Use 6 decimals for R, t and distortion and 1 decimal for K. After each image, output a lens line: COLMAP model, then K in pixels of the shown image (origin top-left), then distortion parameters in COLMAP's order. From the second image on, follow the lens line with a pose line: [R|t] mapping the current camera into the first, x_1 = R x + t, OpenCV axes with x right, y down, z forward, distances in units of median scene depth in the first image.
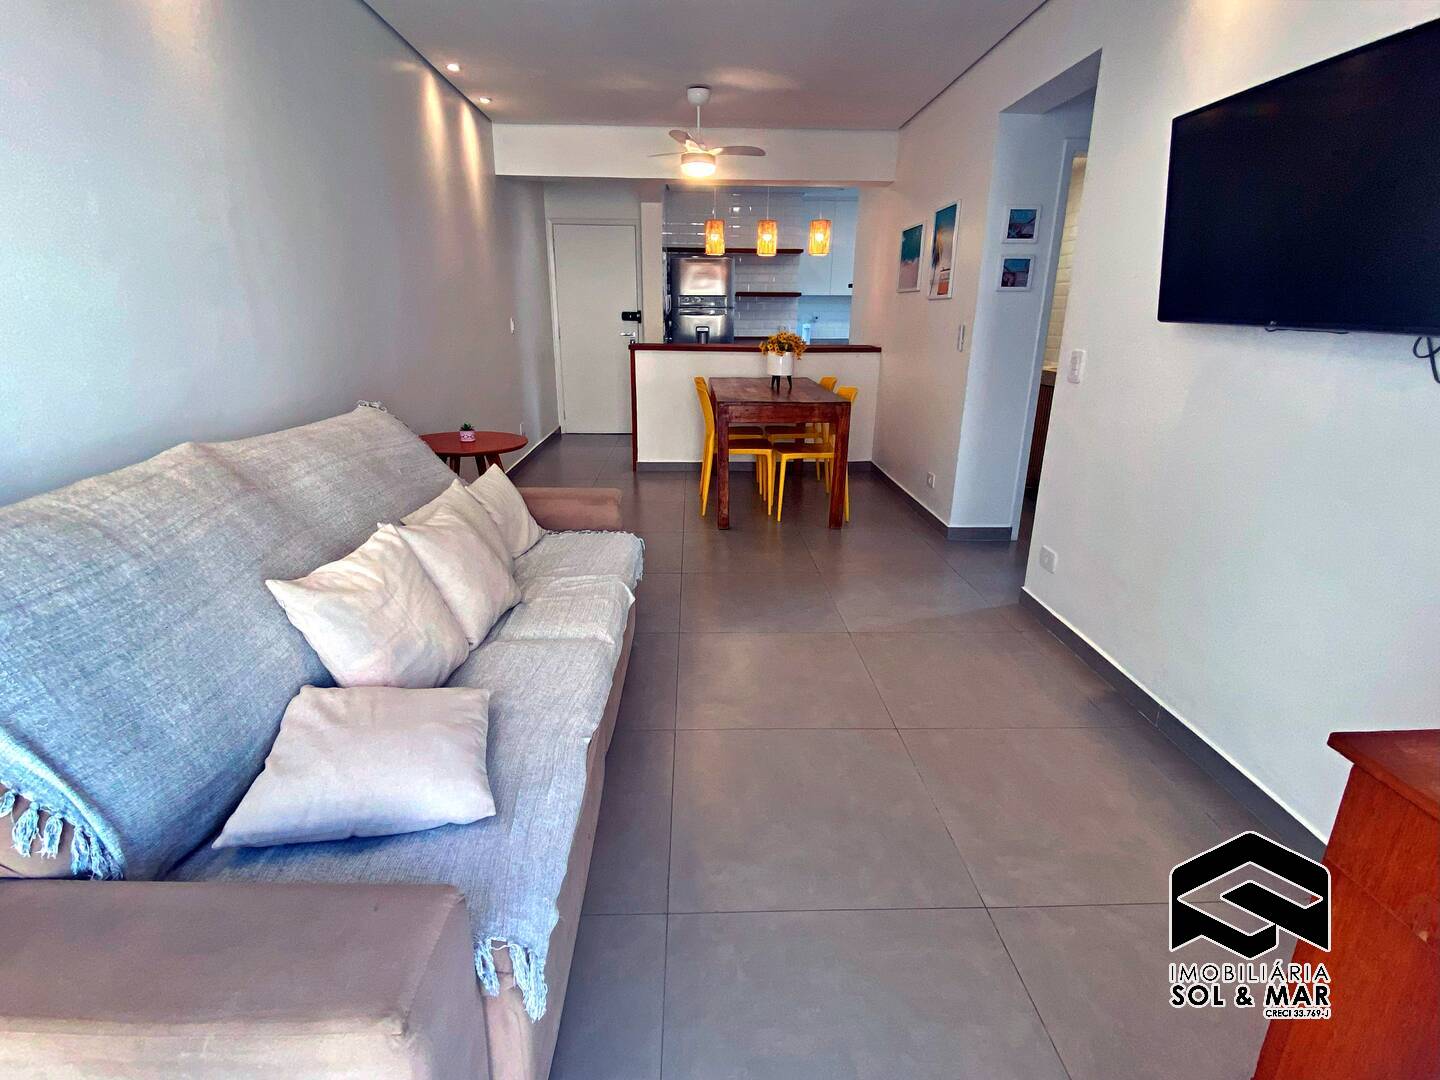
lens RADIAL K [[706.6, 0, 717.7], [0, 706.6, 539.7], [0, 0, 1]] dist [0.029302, -0.025419]
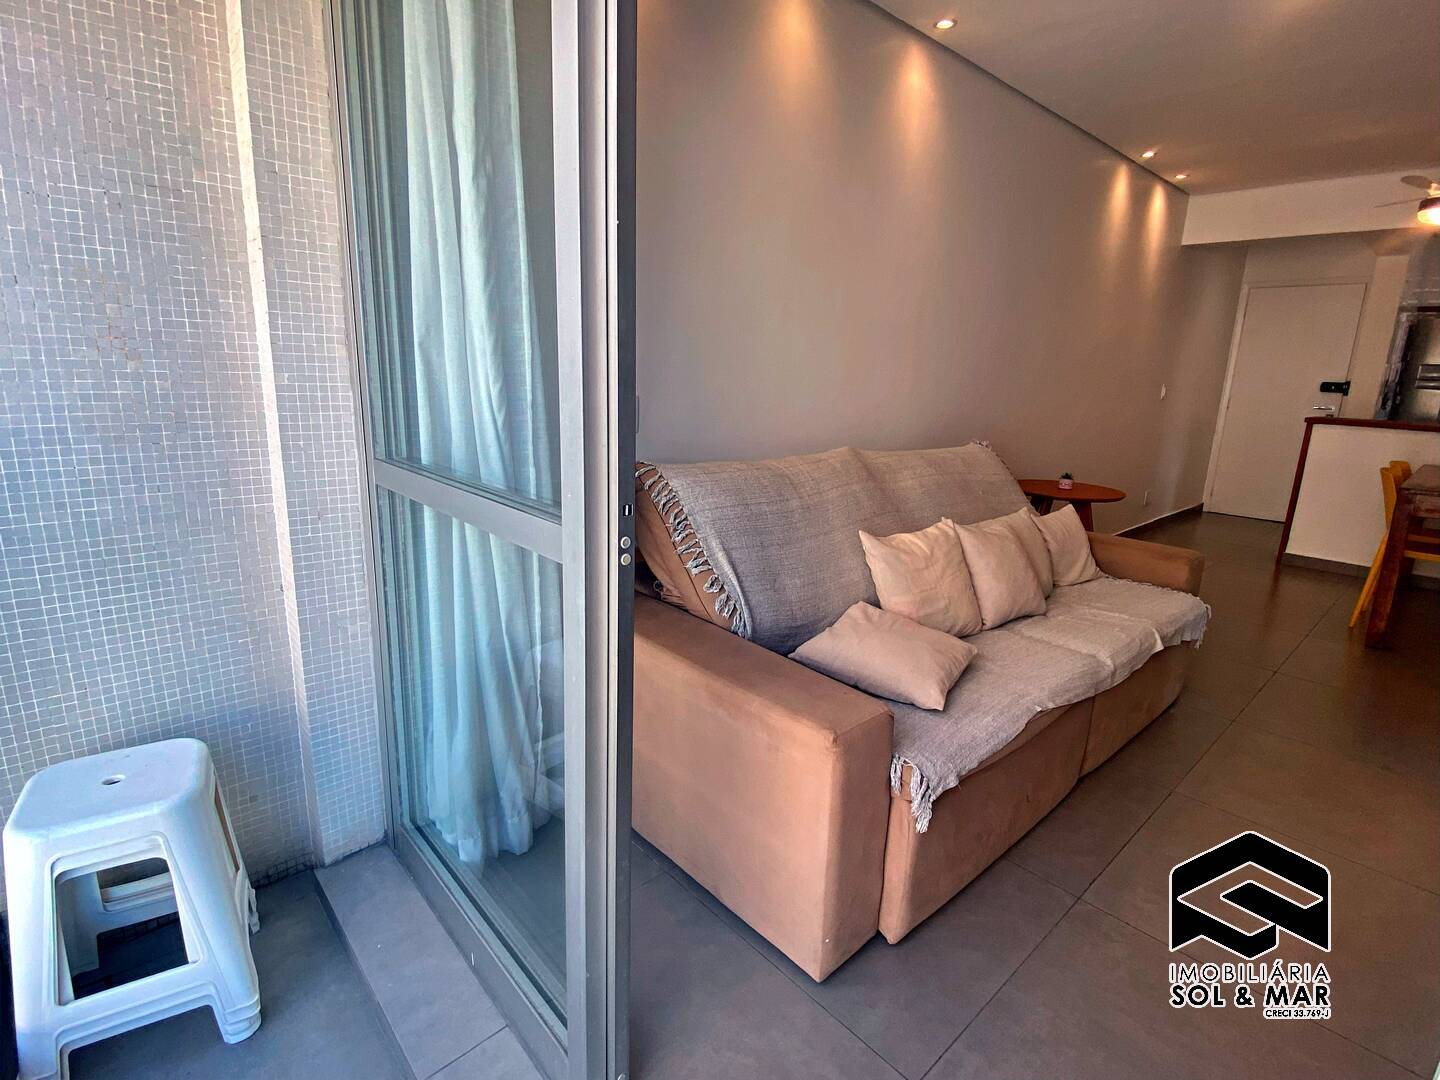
lens RADIAL K [[722.6, 0, 720.0], [0, 722.6, 540.0], [0, 0, 1]] dist [-0.003077, -0.009214]
pose [[0.651050, 0.181304, -0.737064, 0.280113], [-0.249909, 0.968113, 0.017393, 0.105437], [0.716715, 0.172875, 0.675599, -0.236382]]
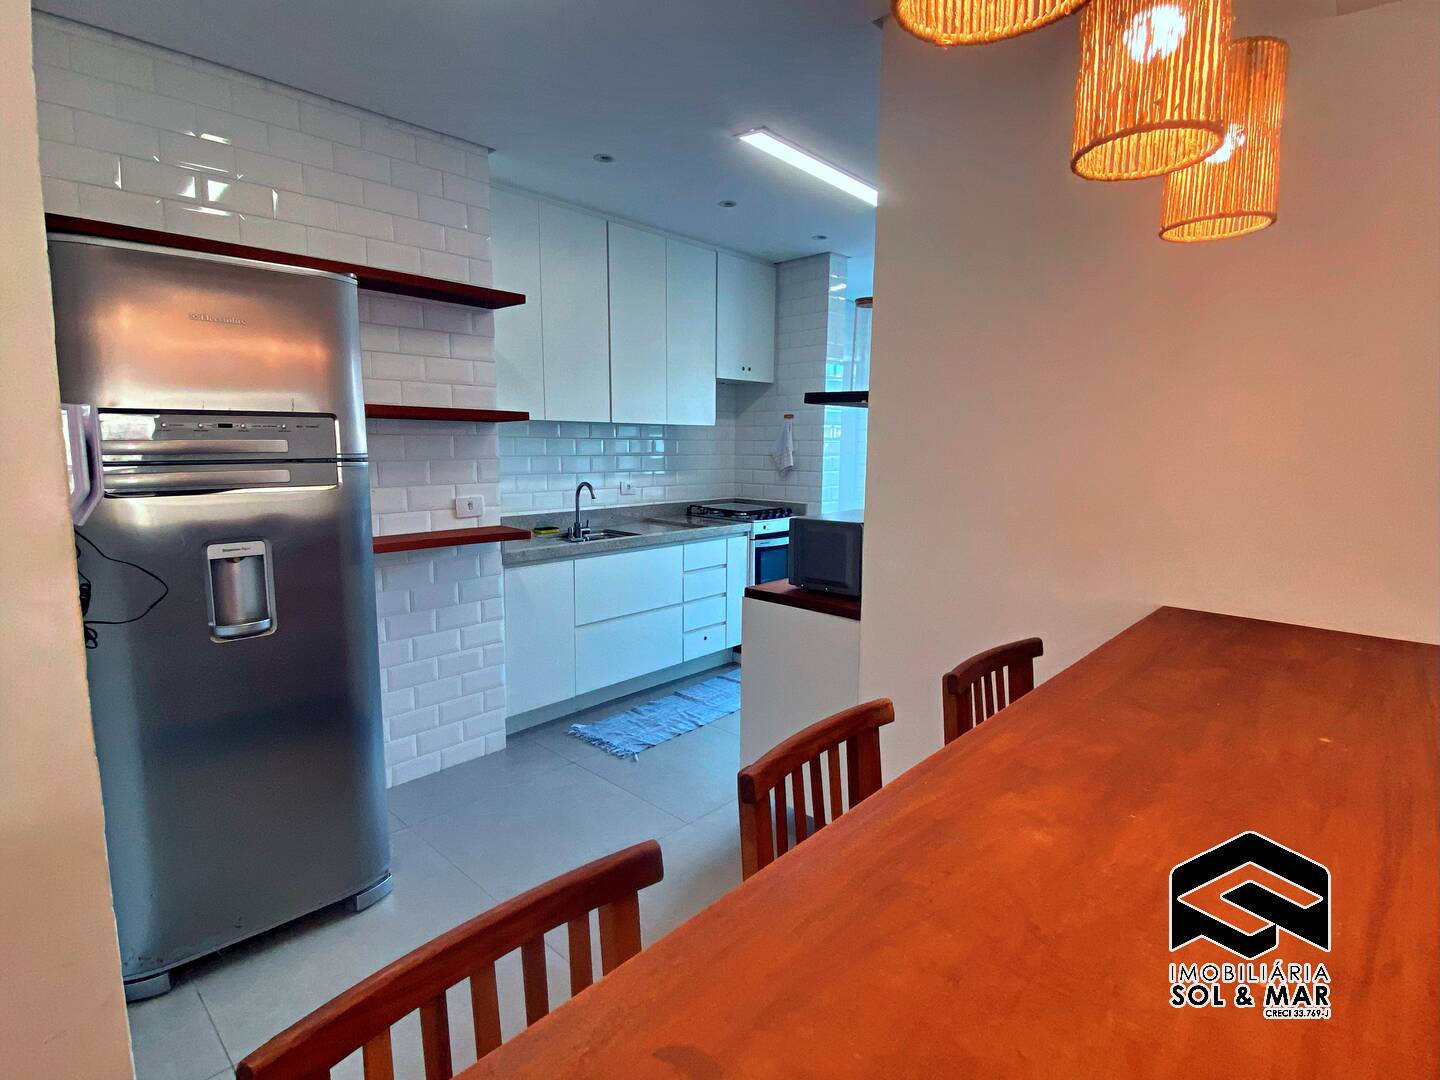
lens RADIAL K [[706.6, 0, 717.7], [0, 706.6, 539.7], [0, 0, 1]] dist [0.029302, -0.025419]
pose [[0.714155, -0.098559, 0.693015, -0.341949], [0.211029, 0.974290, -0.078904, -1.191325], [-0.667420, 0.202596, 0.716592, 3.481933]]
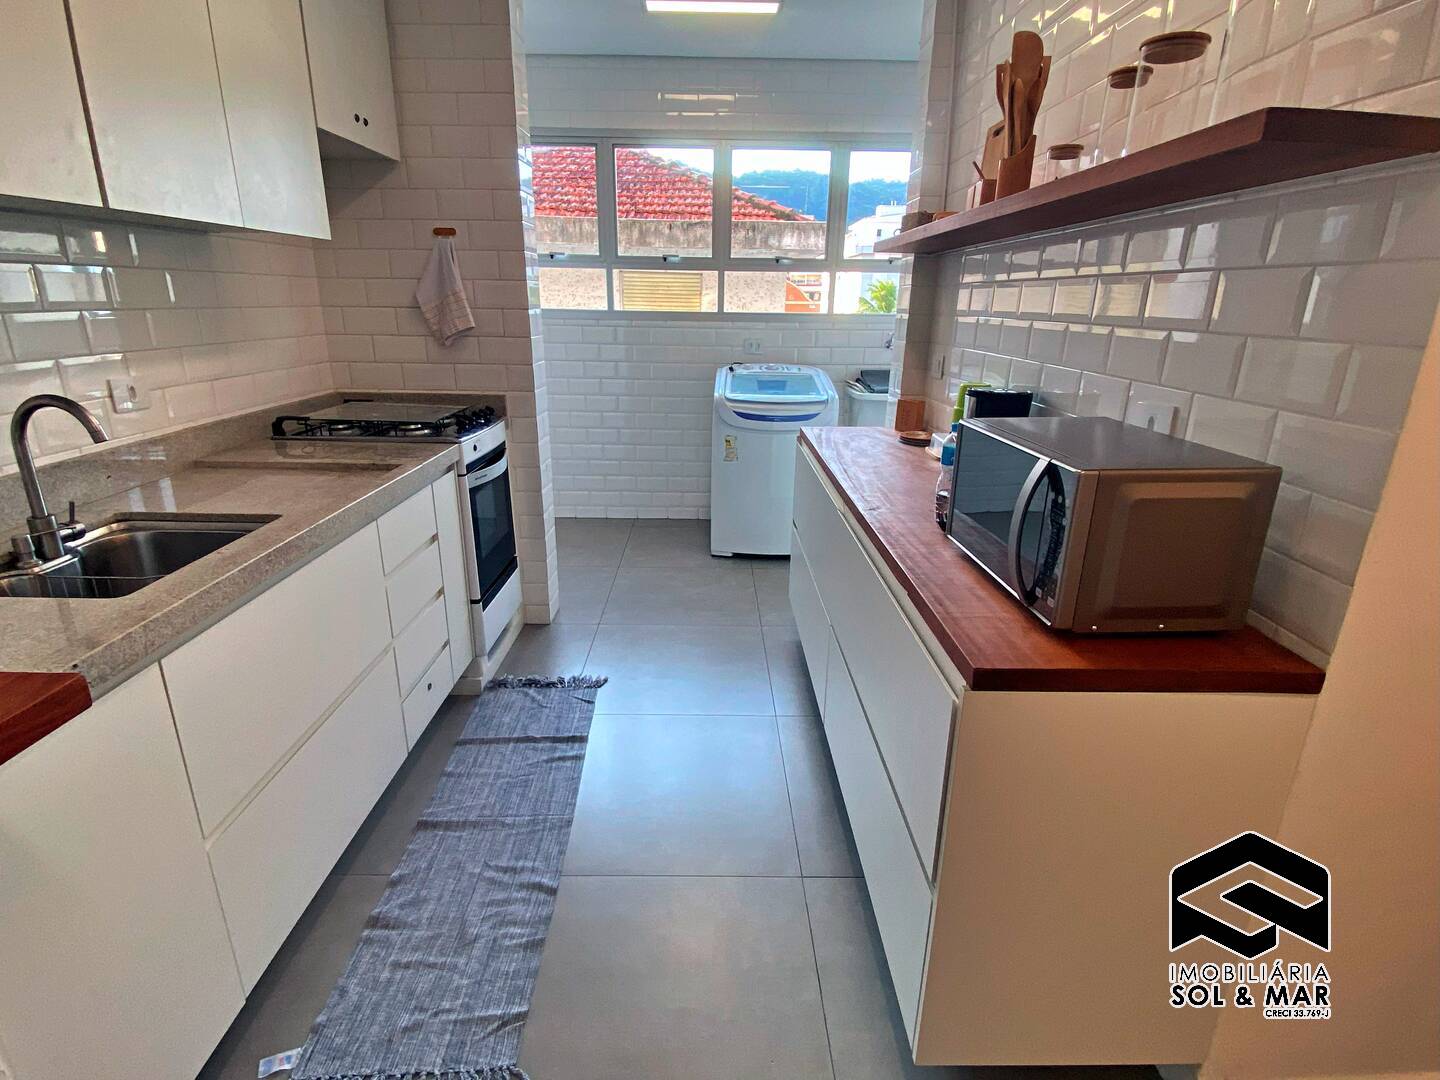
lens RADIAL K [[703.4, 0, 722.6], [0, 703.4, 536.3], [0, 0, 1]] dist [0.027028, -0.037185]
pose [[0.017980, -0.320655, 0.947025, 0.253559], [0.282750, 0.910145, 0.302800, -1.549717], [-0.959025, 0.262327, 0.107030, 4.719698]]
